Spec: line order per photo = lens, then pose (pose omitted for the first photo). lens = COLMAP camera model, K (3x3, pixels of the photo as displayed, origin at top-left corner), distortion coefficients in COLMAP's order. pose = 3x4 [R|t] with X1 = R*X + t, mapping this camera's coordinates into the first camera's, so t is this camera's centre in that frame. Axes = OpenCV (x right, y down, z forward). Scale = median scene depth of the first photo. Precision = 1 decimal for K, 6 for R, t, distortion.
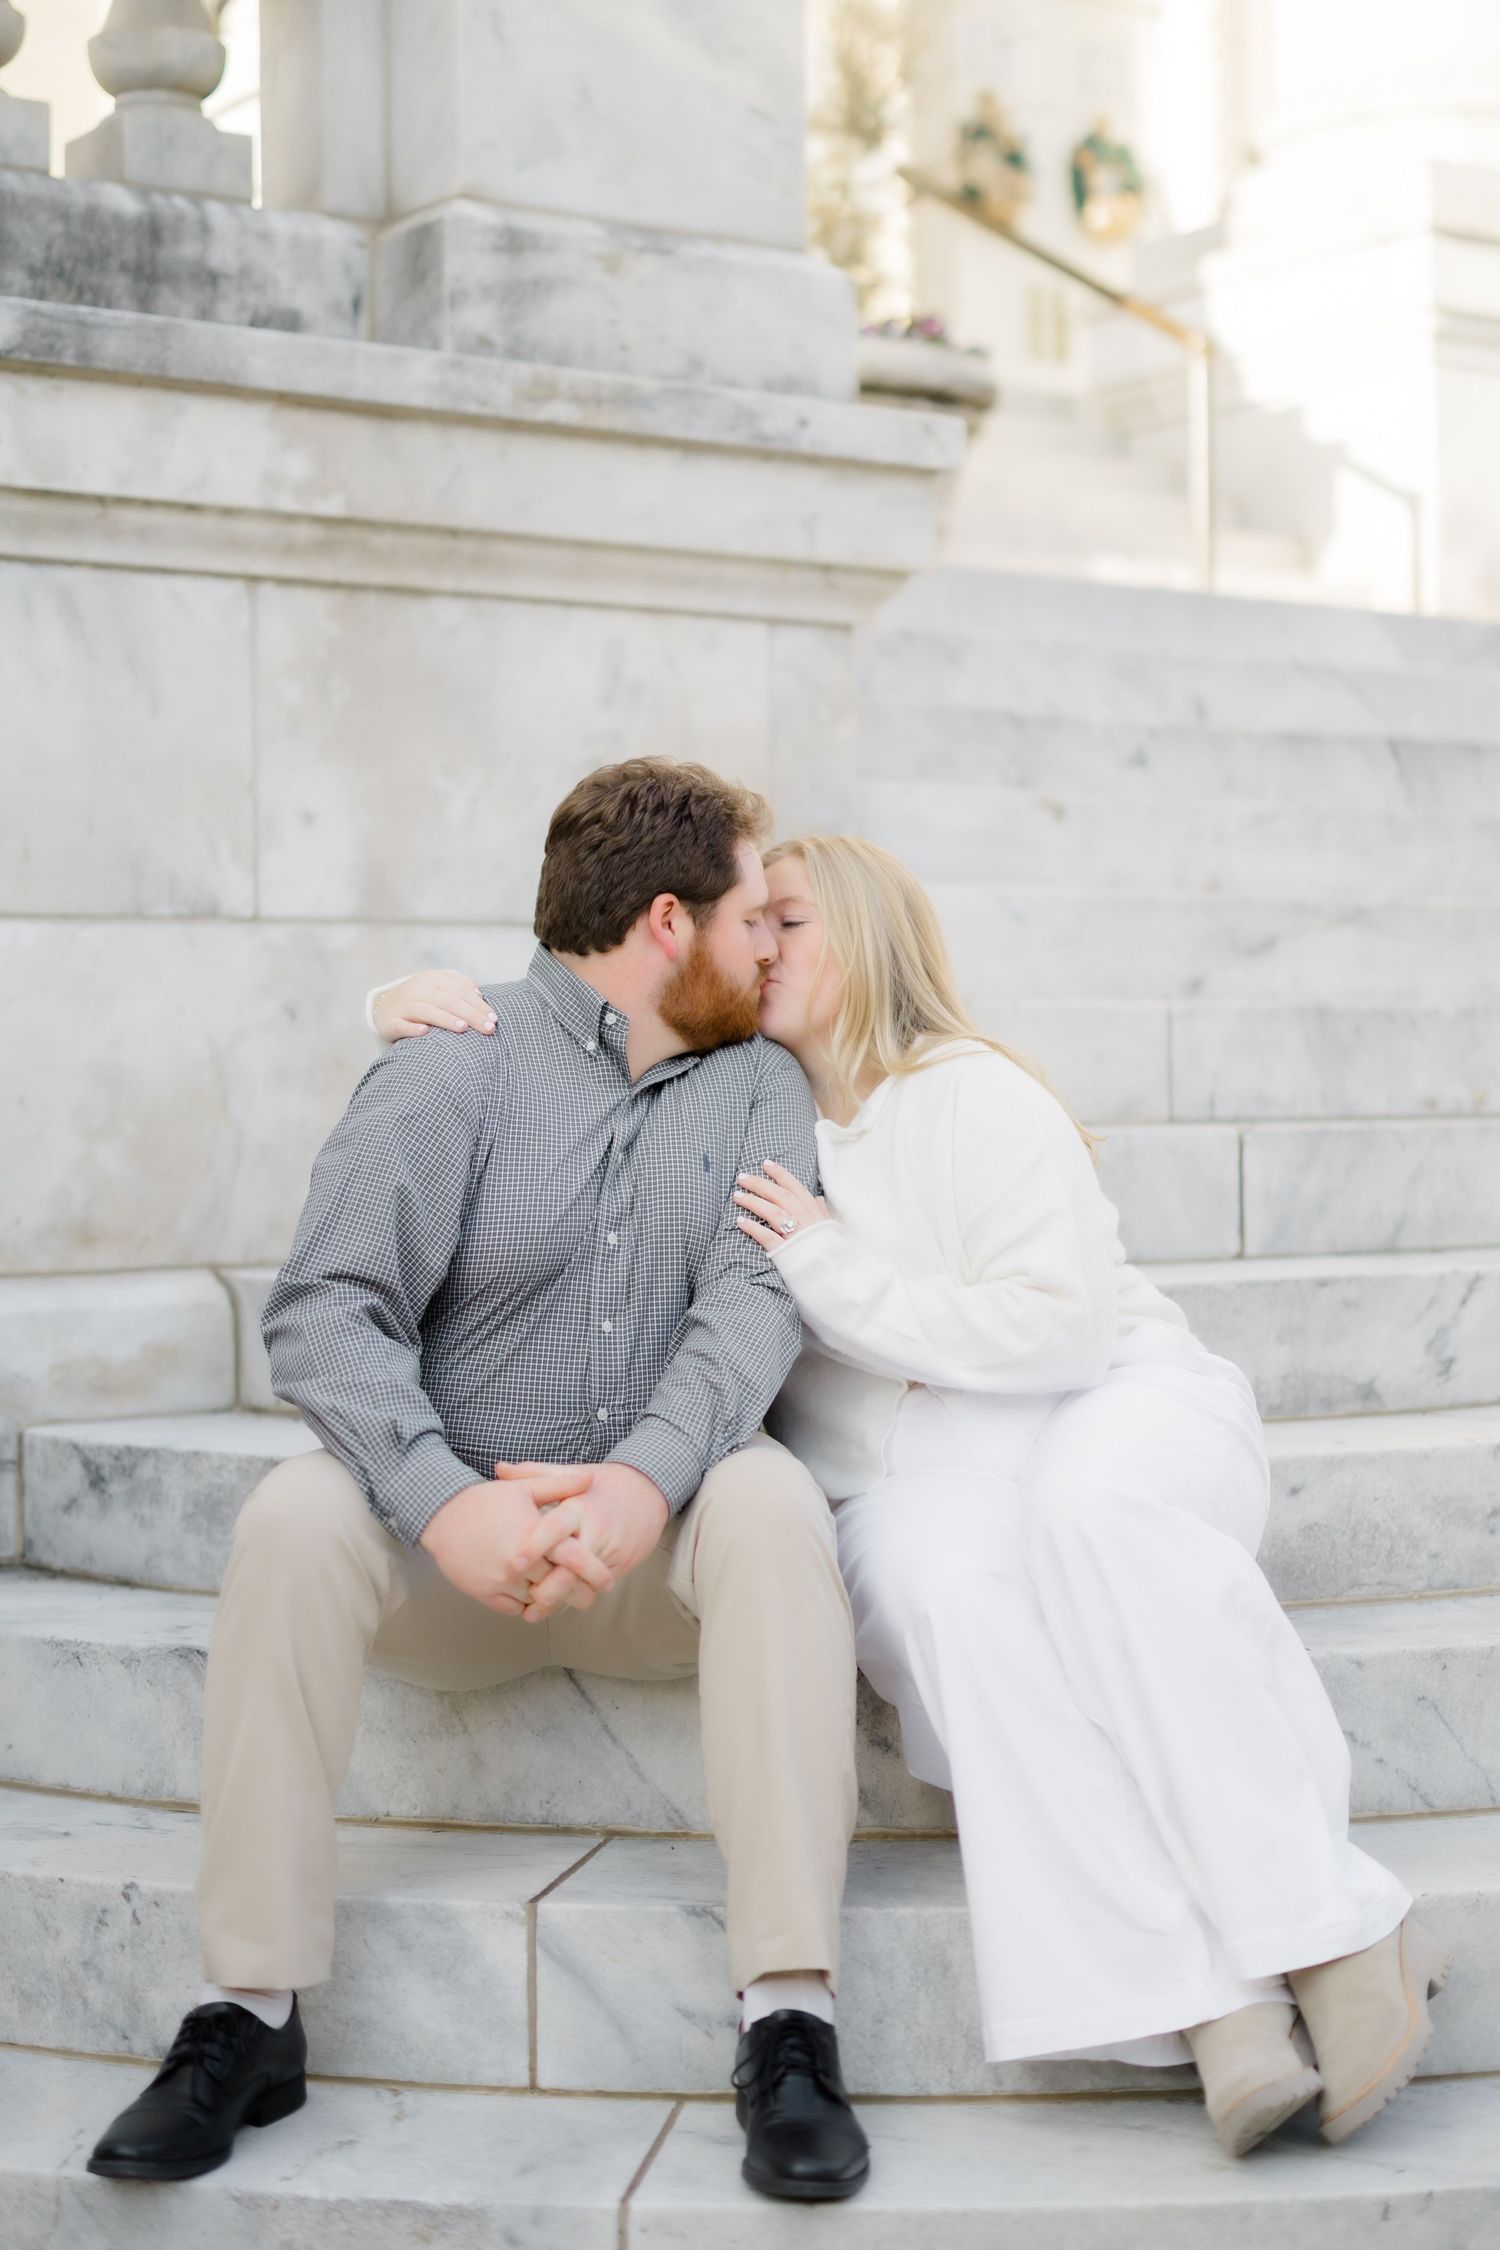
lens RADIAL K [[3458.6, 0, 719.3], [0, 3458.6, 1126.9], [0, 0, 1]] dist [0.026875, 0.055657]
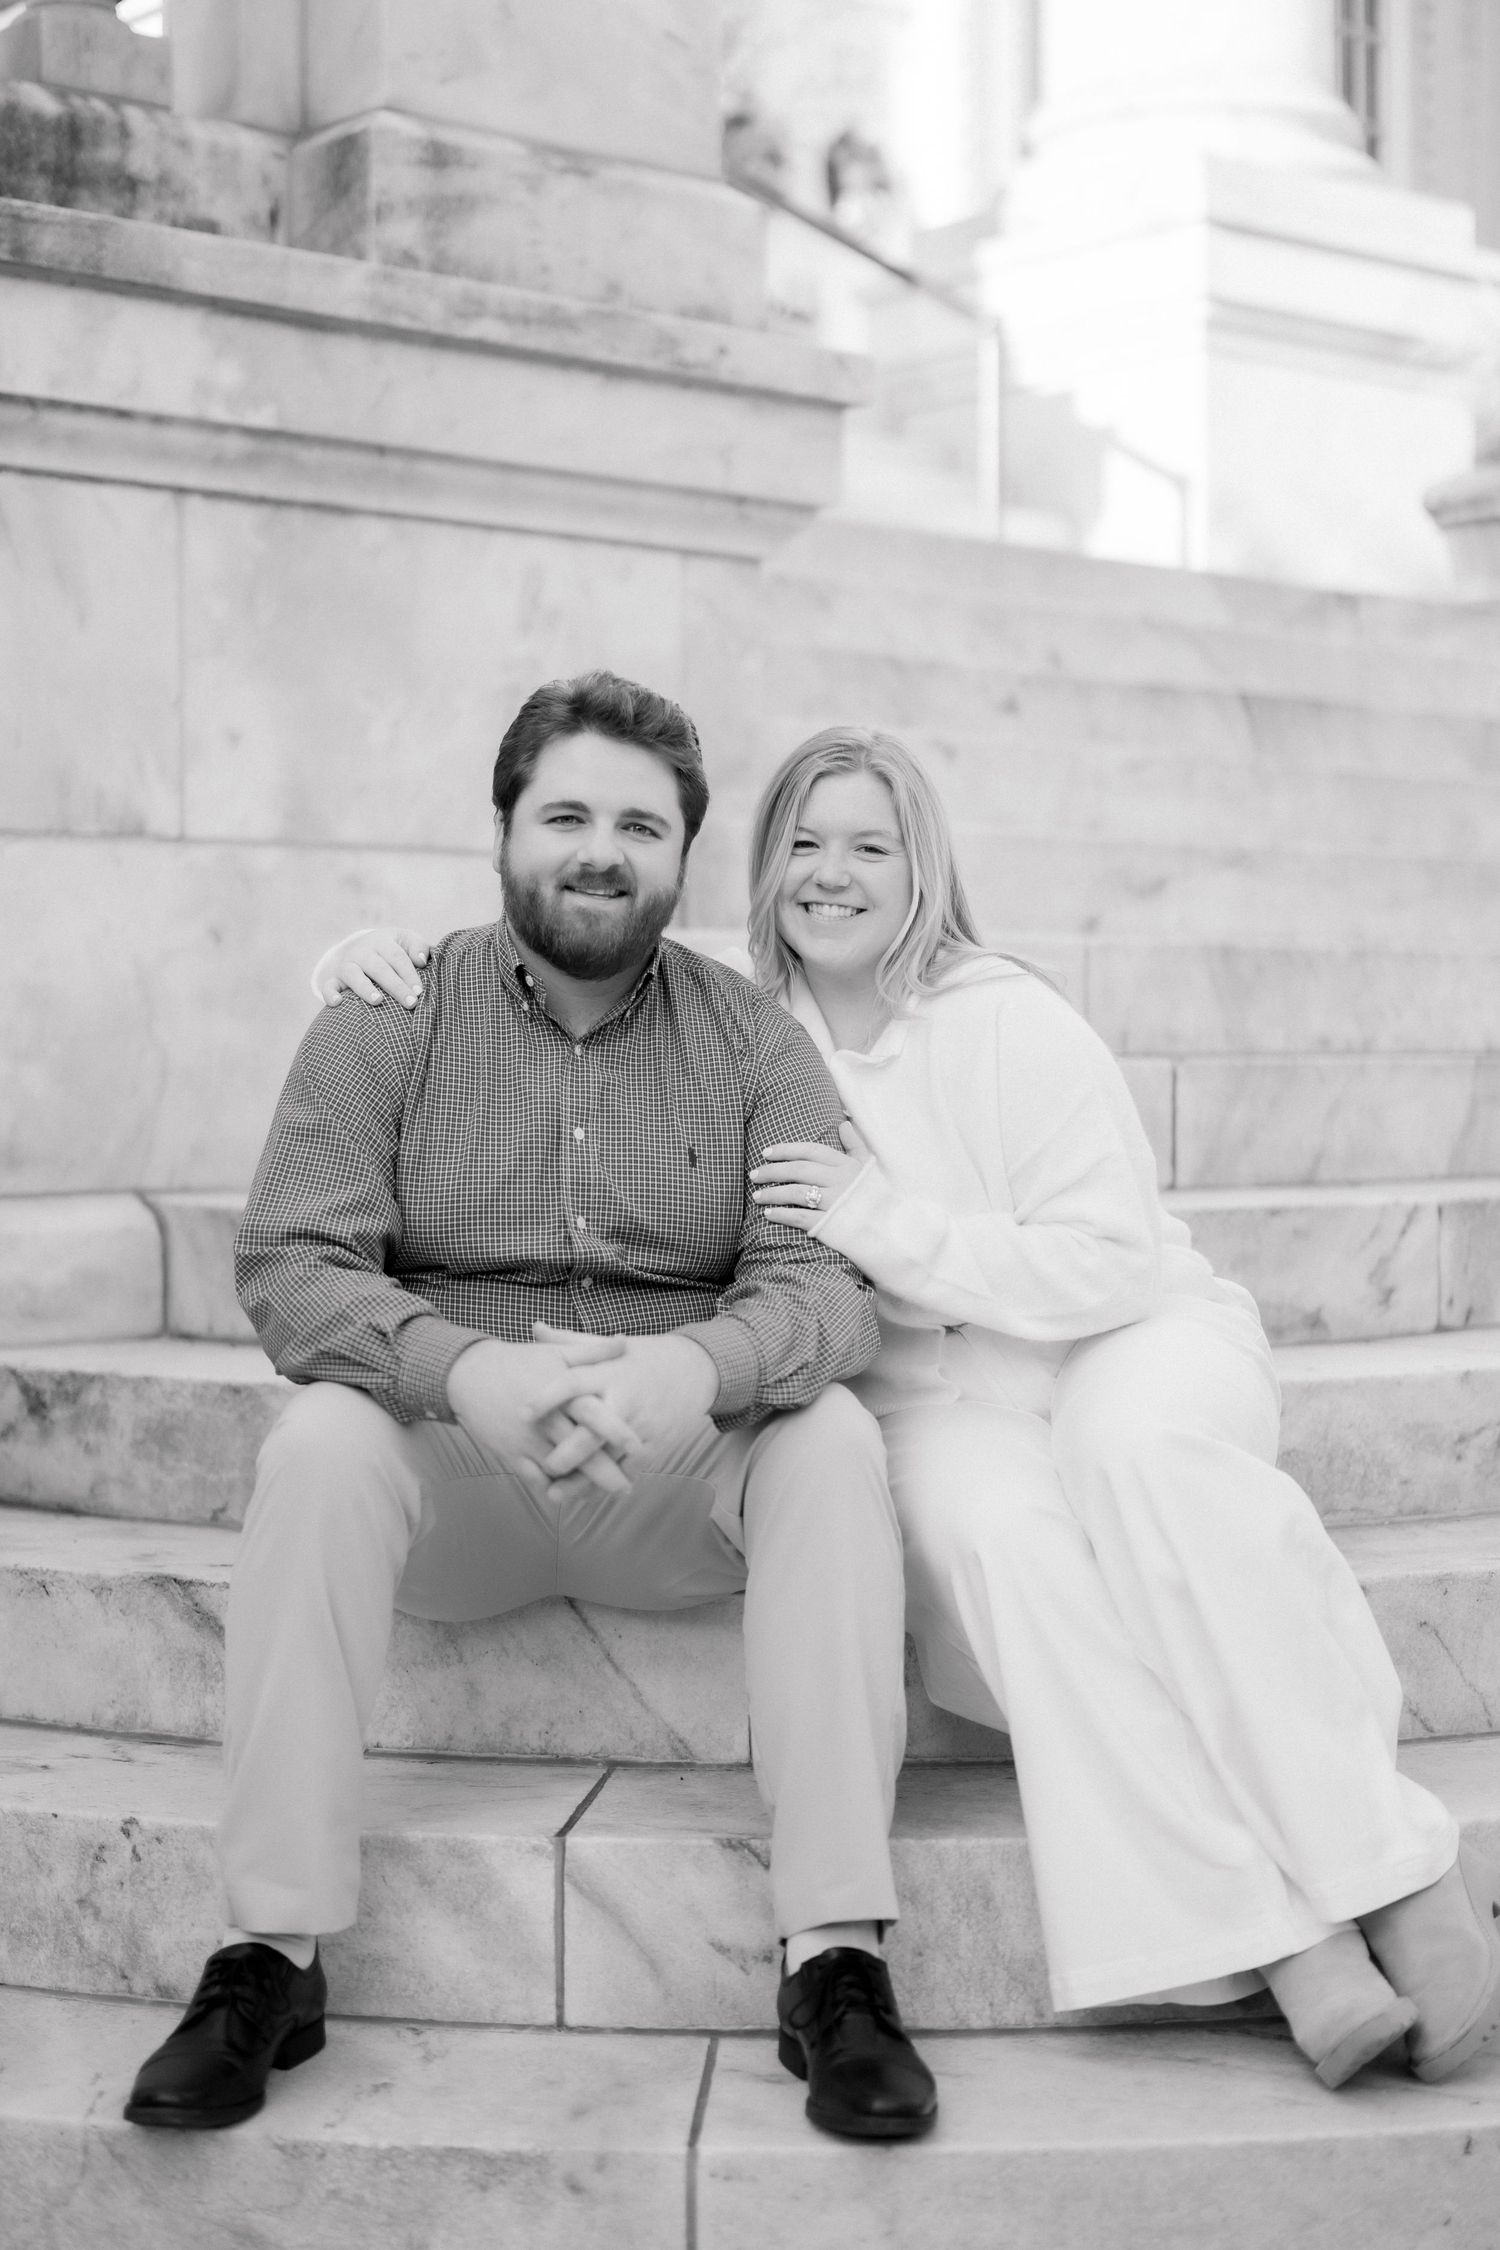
lens RADIAL K [[3294.9, 0, 724.6], [0, 3294.9, 1186.2], [0, 0, 1]] dist [0.034907, -0.066419]
pose [[0.997346, 0.006360, 0.072532, -0.053667], [-0.008674, 0.999462, 0.031630, 0.008577], [-0.072292, -0.032175, 0.996864, 0.057080]]
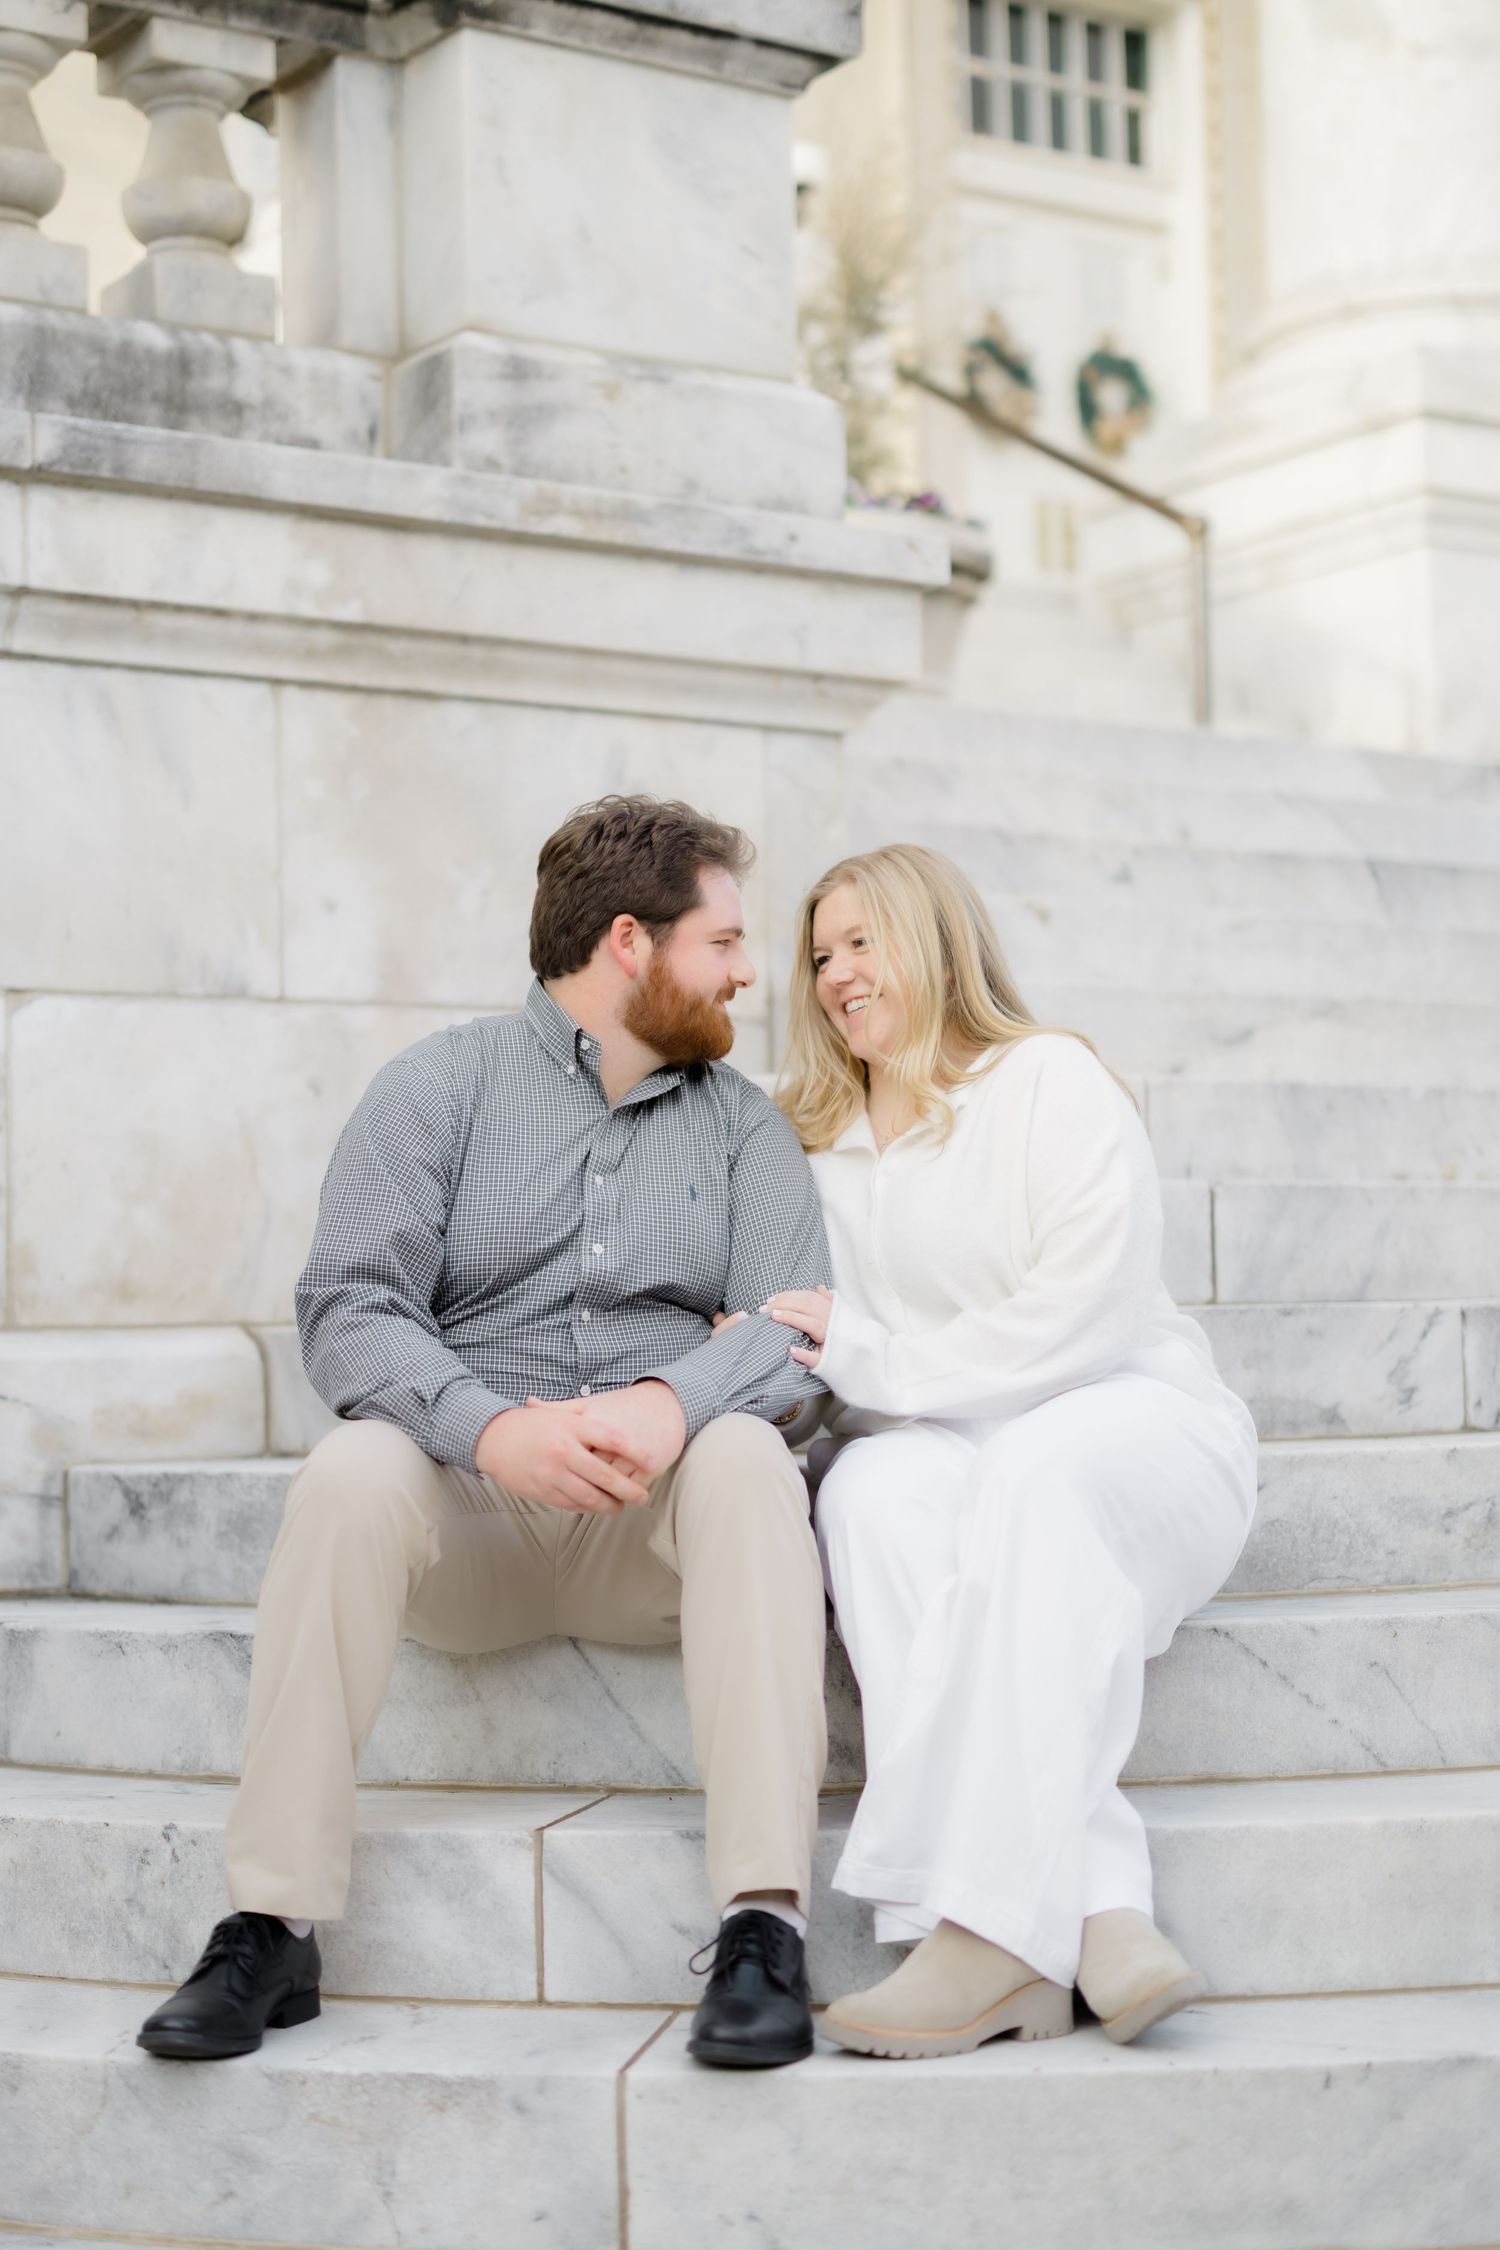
lens RADIAL K [[3388.3, 0, 598.2], [0, 3388.3, 1244.7], [0, 0, 1]] dist [0.034486, 0.022810]
pose [[0.999080, -0.009622, -0.041784, 0.007511], [0.008631, 0.999679, -0.023829, 0.046775], [0.042000, 0.023446, 0.998842, -0.043895]]
